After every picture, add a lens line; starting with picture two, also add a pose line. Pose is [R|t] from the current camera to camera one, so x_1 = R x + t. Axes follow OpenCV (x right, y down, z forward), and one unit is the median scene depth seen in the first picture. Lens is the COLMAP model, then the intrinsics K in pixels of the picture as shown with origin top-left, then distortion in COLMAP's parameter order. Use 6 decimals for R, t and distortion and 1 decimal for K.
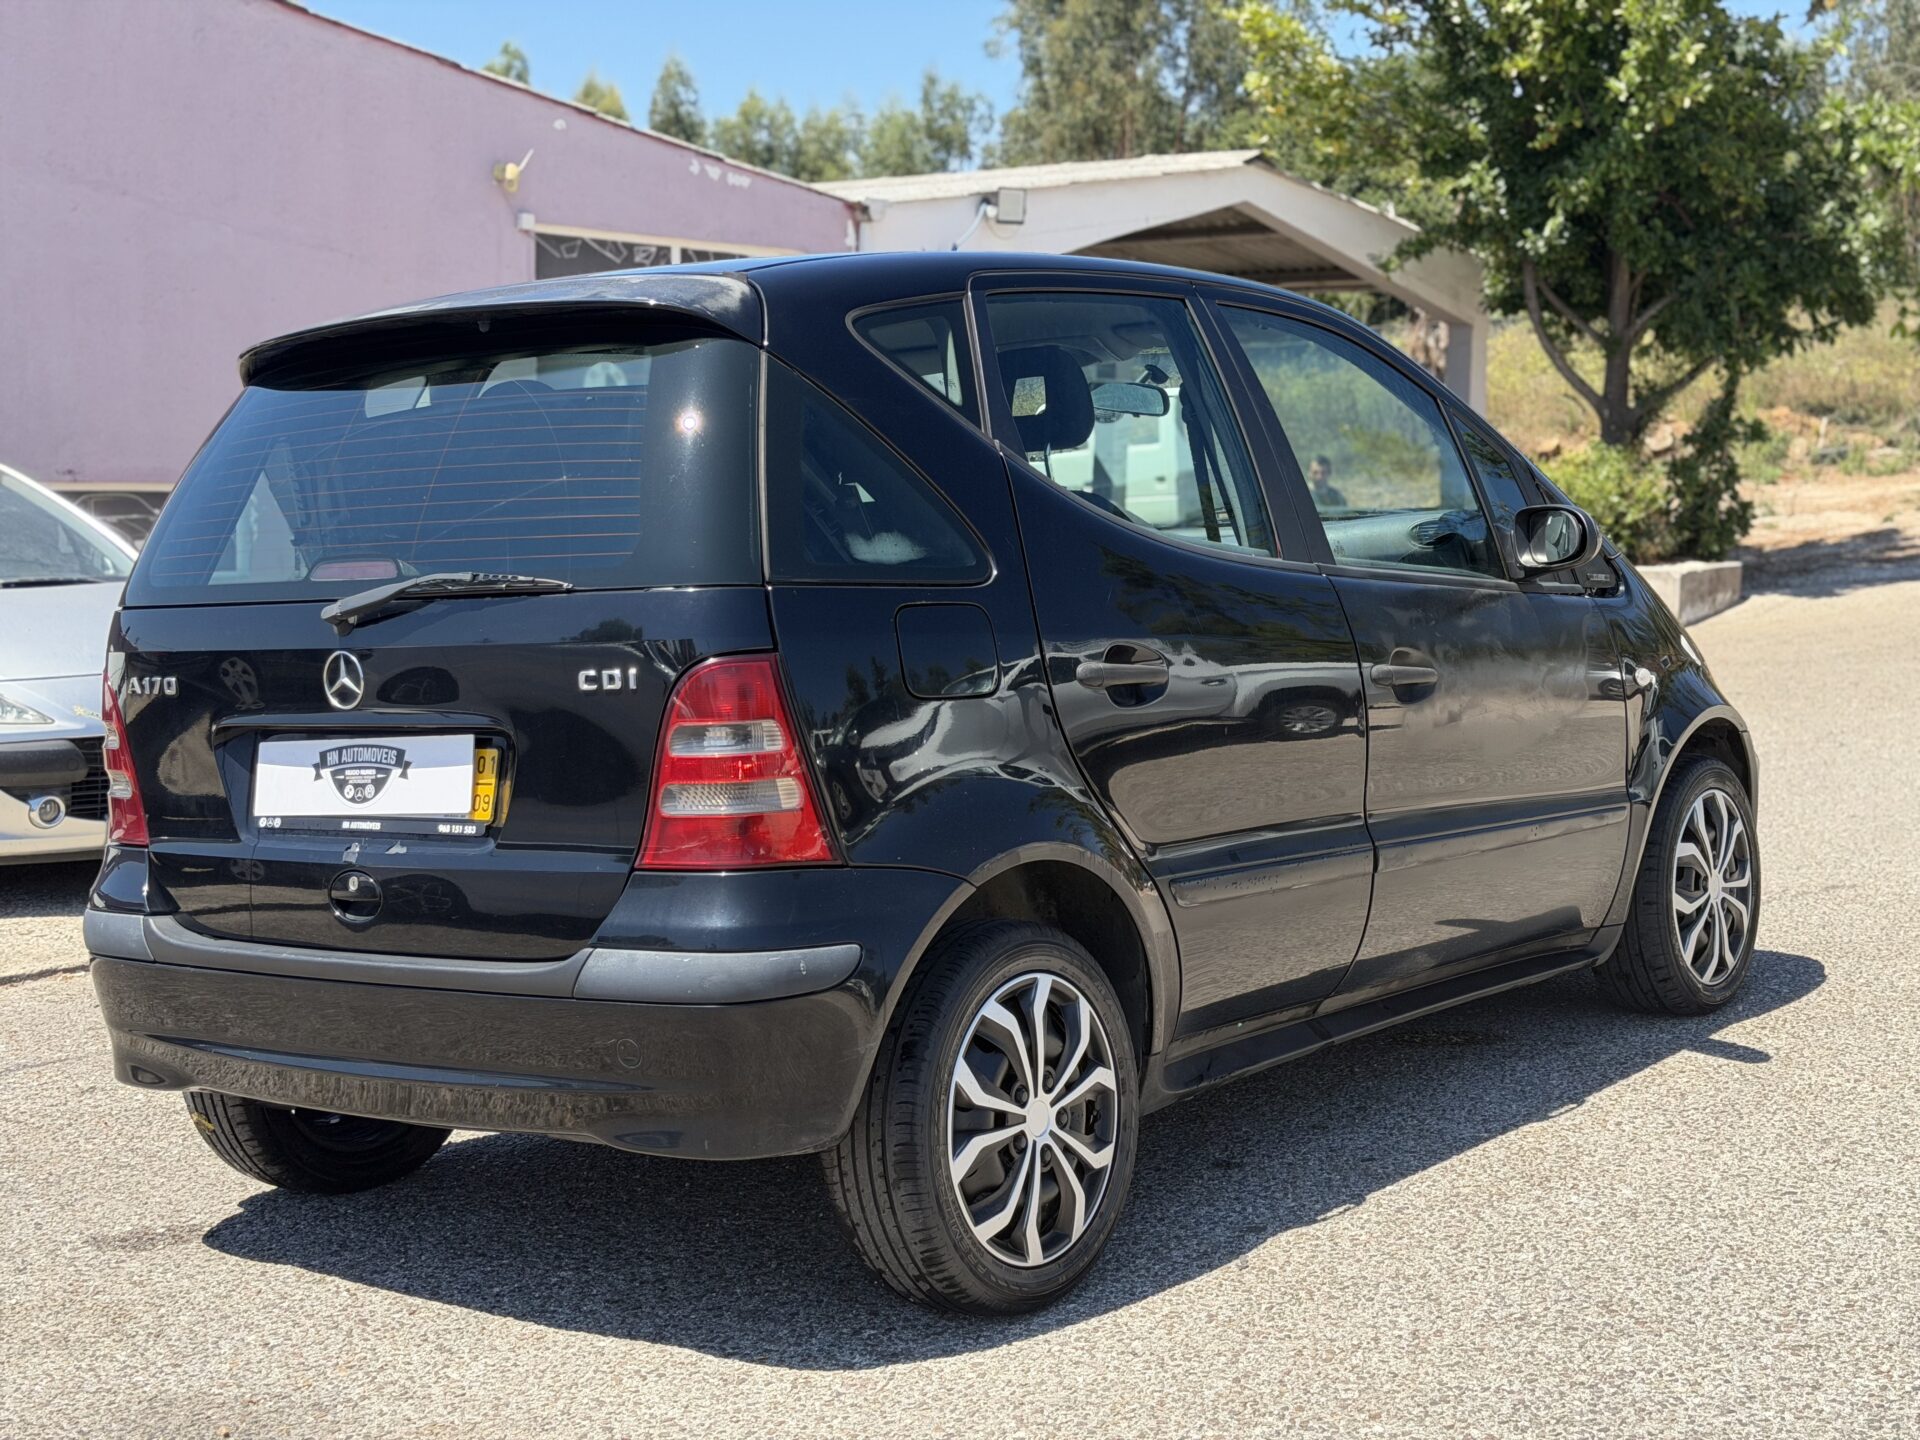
lens RADIAL K [[2686.5, 0, 960.0], [0, 2686.5, 720.0], [0, 0, 1]] dist [0.125953, -0.146157]
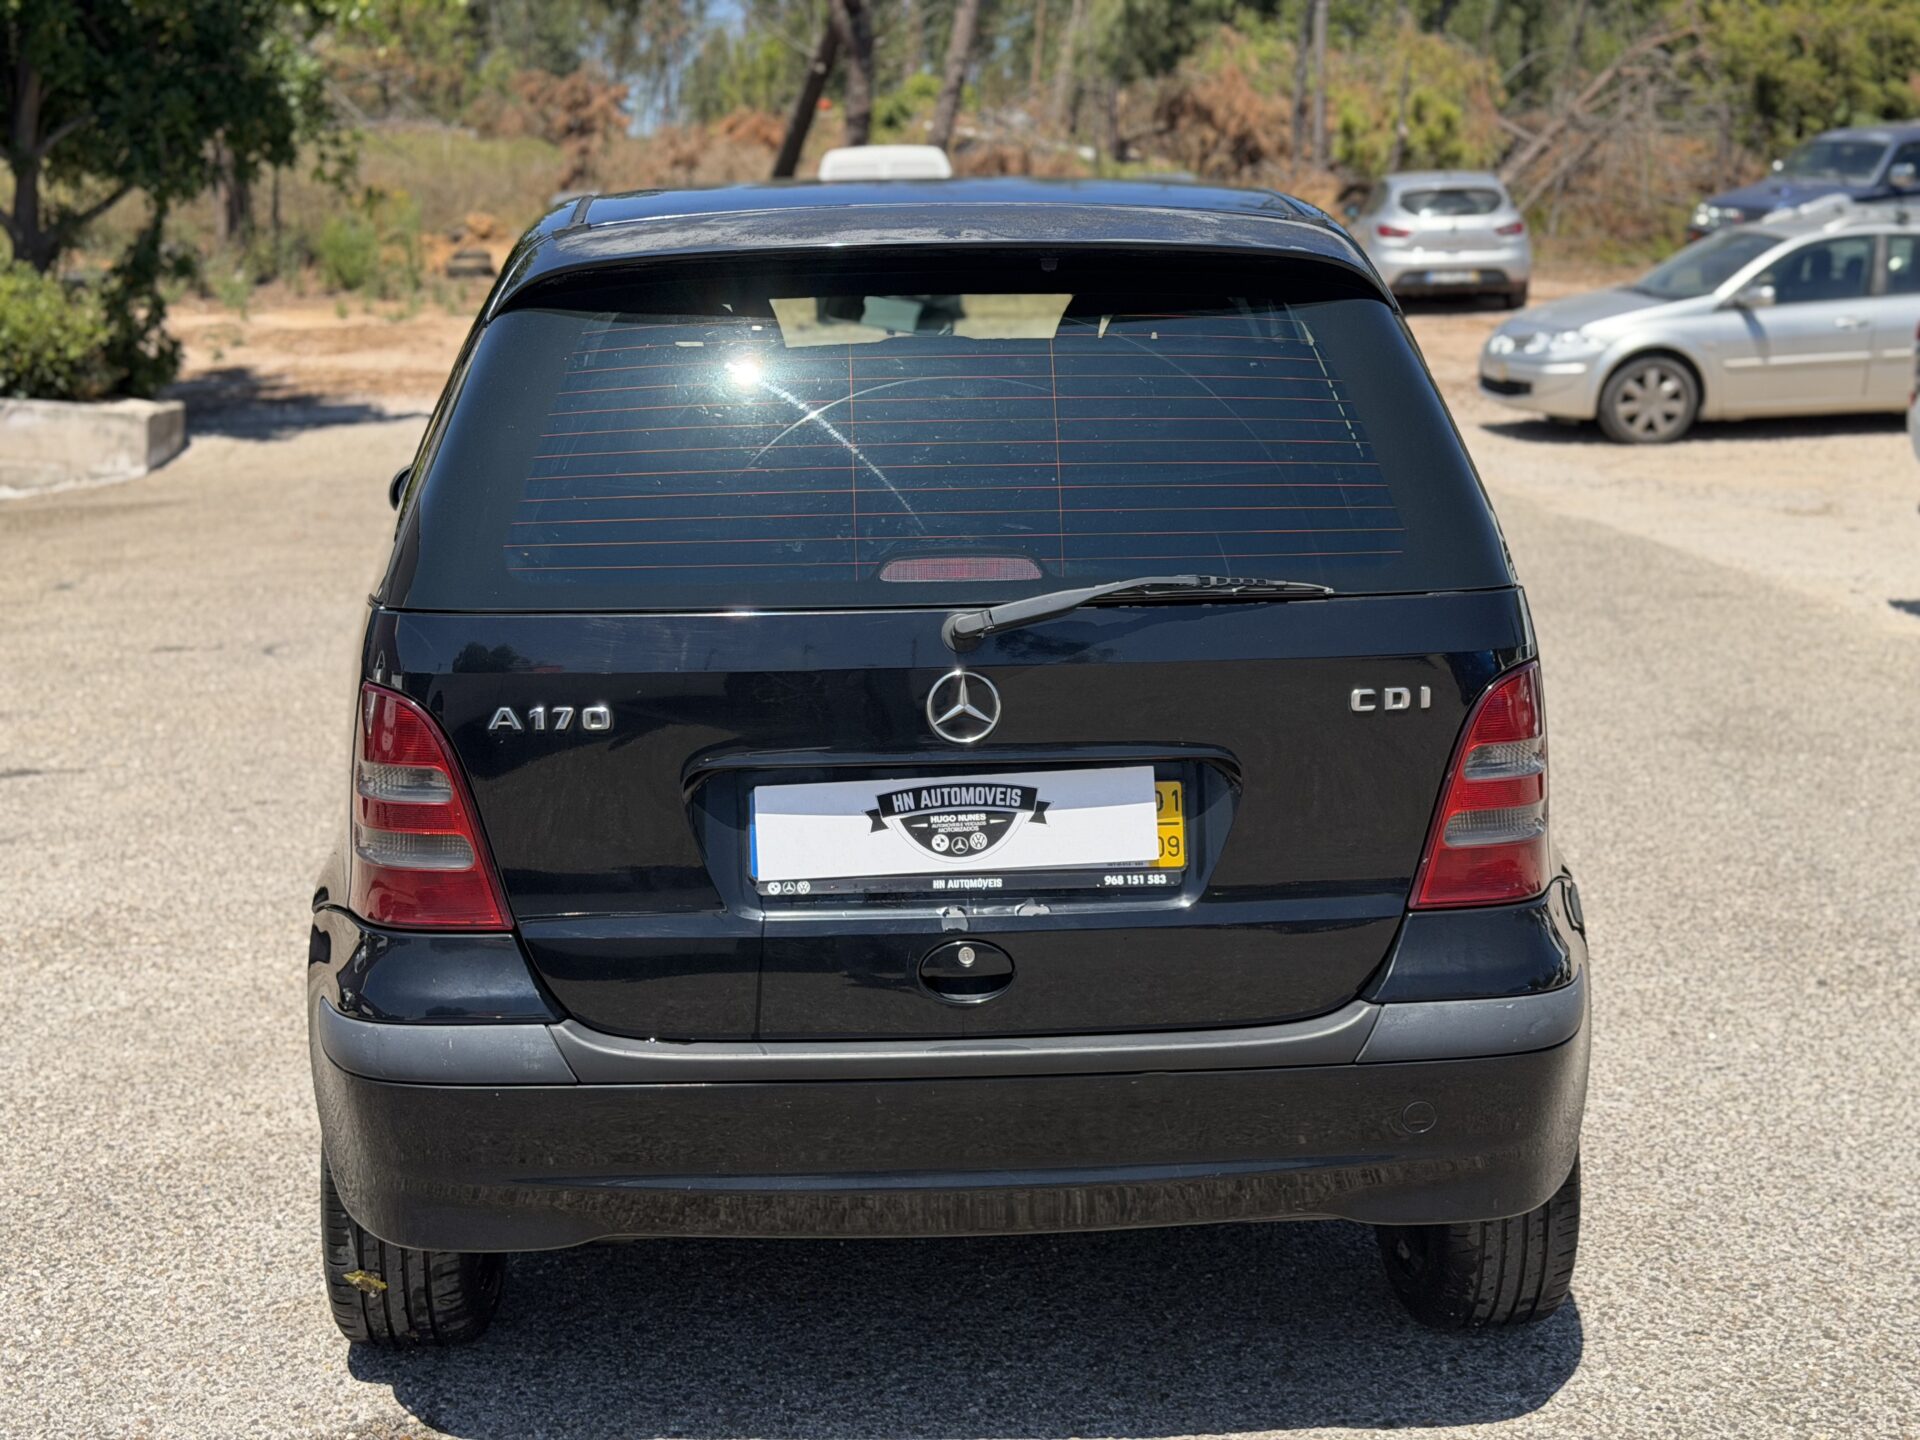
lens RADIAL K [[2686.5, 0, 960.0], [0, 2686.5, 720.0], [0, 0, 1]] dist [0.125953, -0.146157]
pose [[0.749261, -0.063261, 0.659247, -0.737809], [0.017035, 0.996939, 0.076305, -0.070029], [-0.662056, -0.045942, 0.748045, 0.396113]]
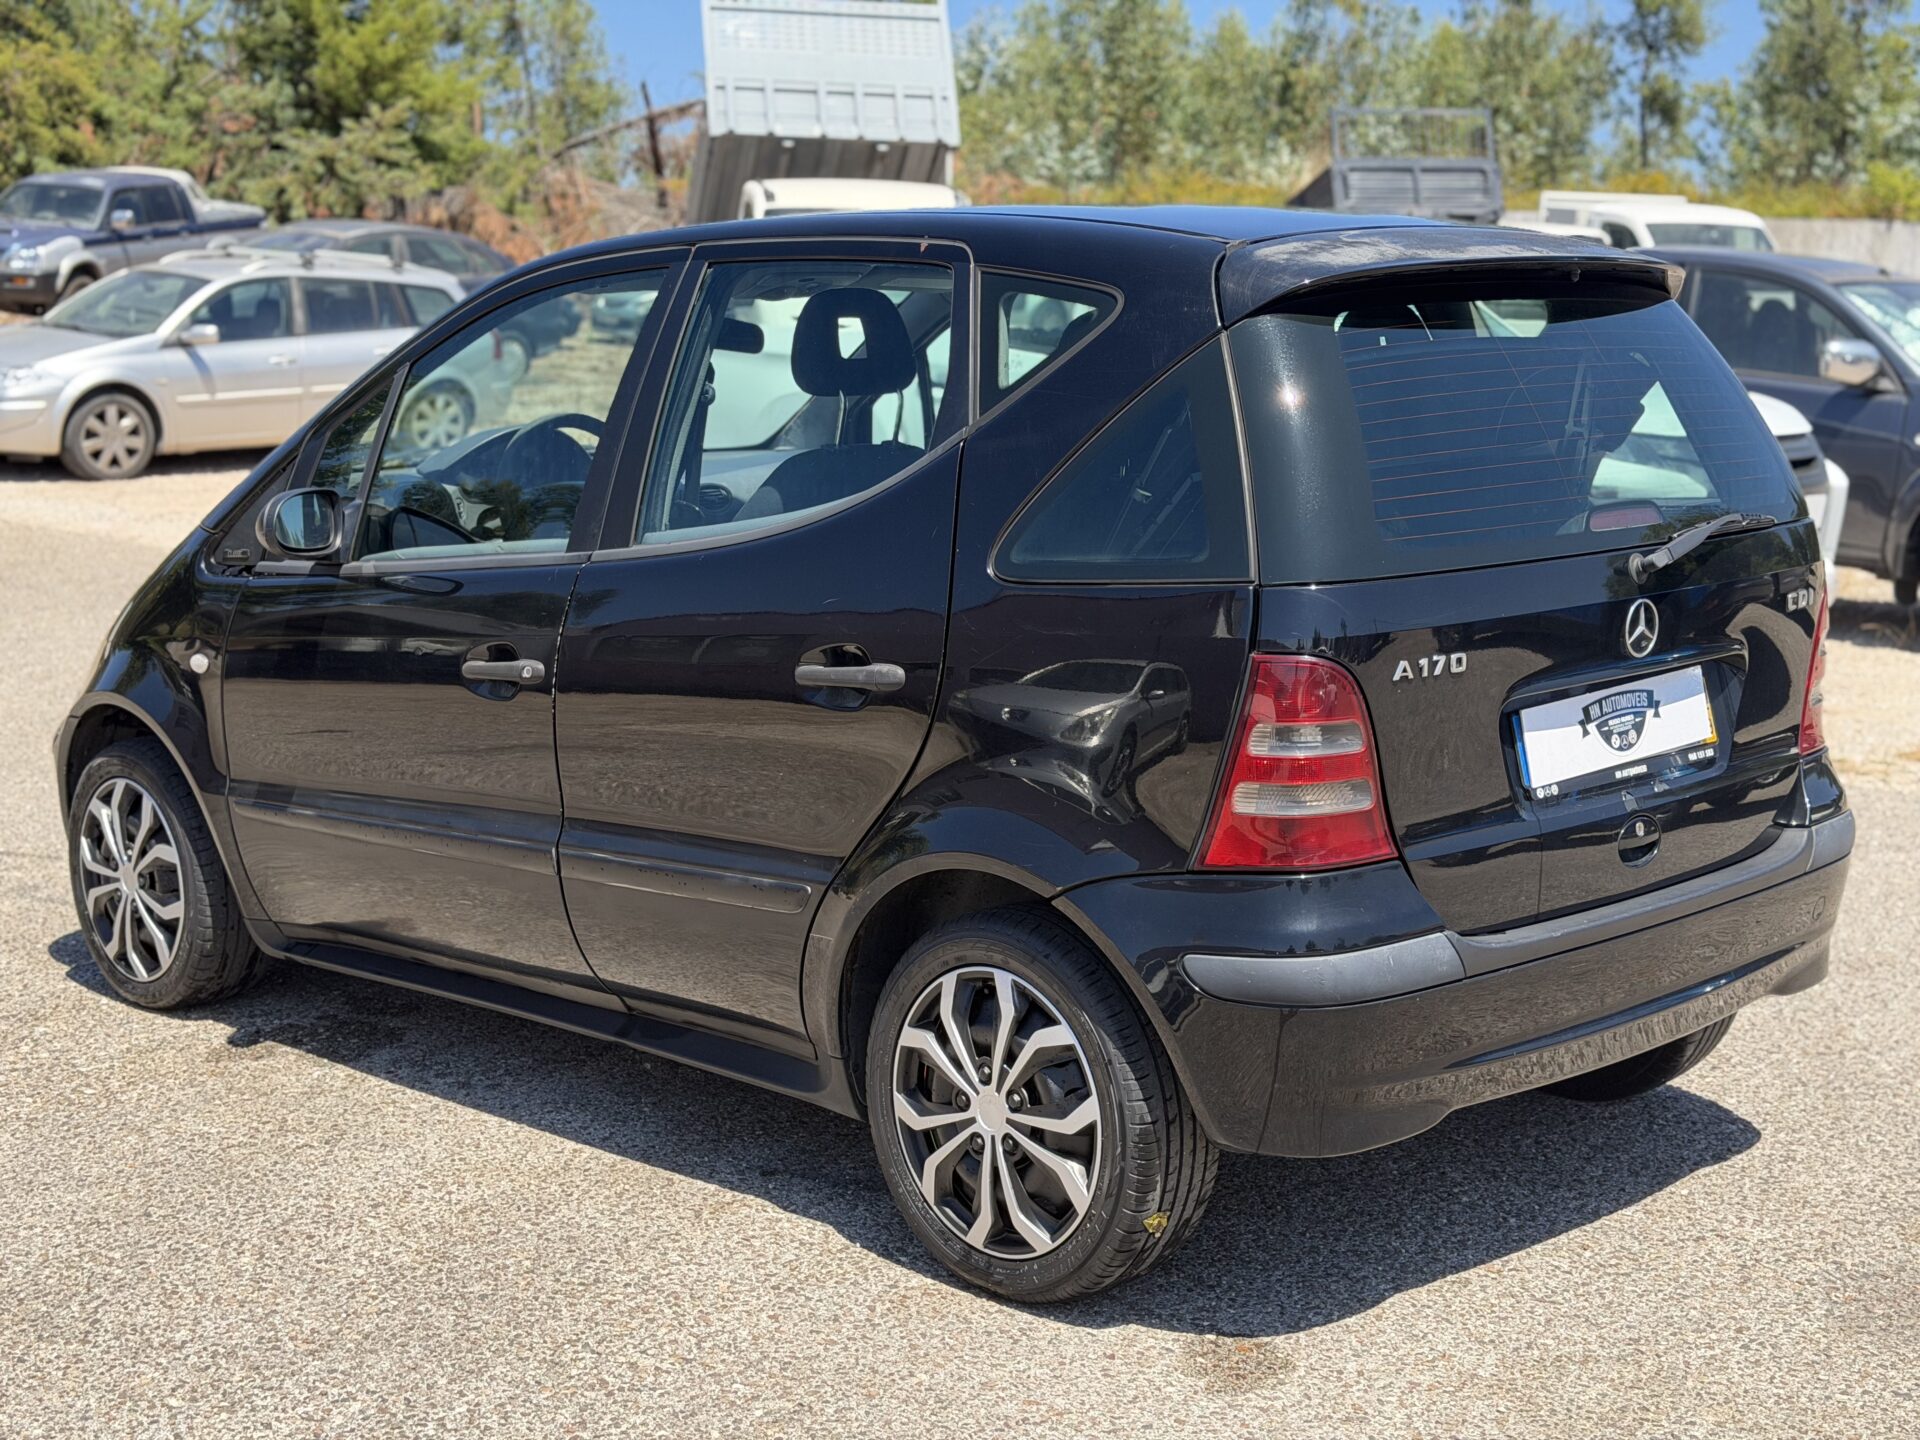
lens RADIAL K [[2636.2, 0, 960.0], [0, 2636.2, 720.0], [0, 0, 1]] dist [0.140196, -0.016709]
pose [[0.141116, -0.106059, 0.984296, -1.210511], [0.074680, 0.992552, 0.096242, -0.092604], [-0.987172, 0.059926, 0.147986, 1.081333]]
